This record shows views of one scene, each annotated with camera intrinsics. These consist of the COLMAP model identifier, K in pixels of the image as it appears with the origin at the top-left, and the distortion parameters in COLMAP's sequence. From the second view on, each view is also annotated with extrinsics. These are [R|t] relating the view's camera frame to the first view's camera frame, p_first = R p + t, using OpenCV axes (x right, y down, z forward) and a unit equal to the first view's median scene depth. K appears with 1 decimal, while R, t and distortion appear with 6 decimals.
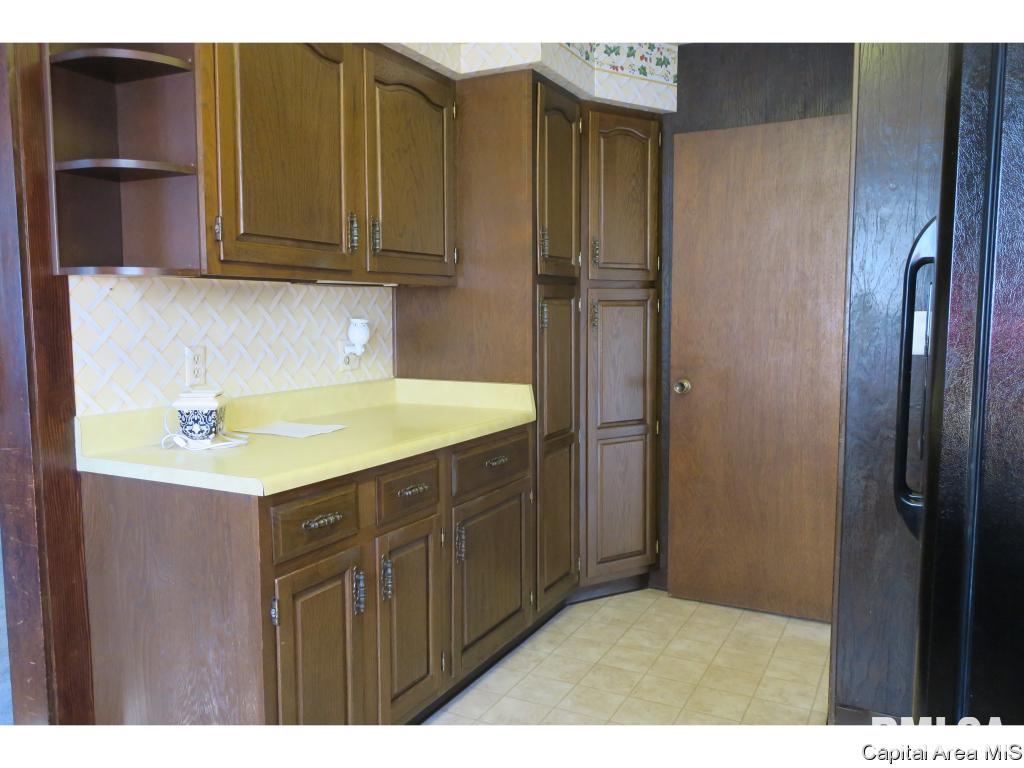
lens RADIAL K [[802.1, 0, 513.6], [0, 802.1, 386.0], [0, 0, 1]] dist [-0.000491, -0.000798]
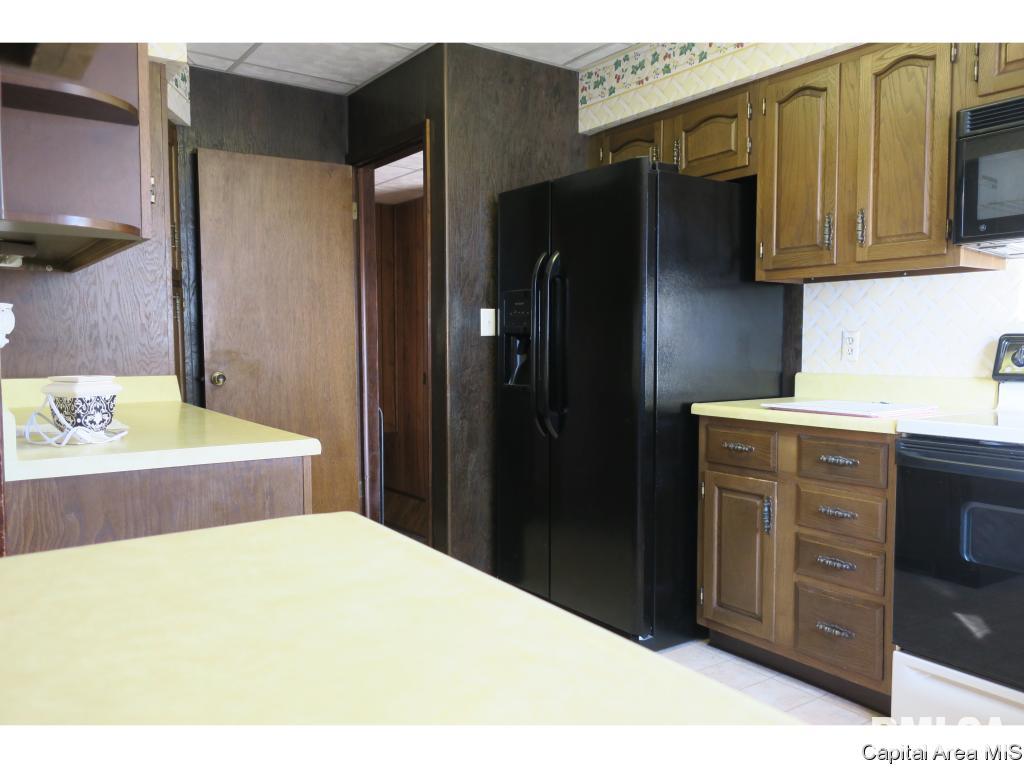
lens RADIAL K [[802.1, 0, 513.6], [0, 802.1, 386.0], [0, 0, 1]] dist [-0.000491, -0.000798]
pose [[0.465317, -0.051637, 0.883637, -0.606020], [0.079183, 0.996723, 0.016548, 0.025816], [-0.881595, 0.062269, 0.467881, 0.139884]]
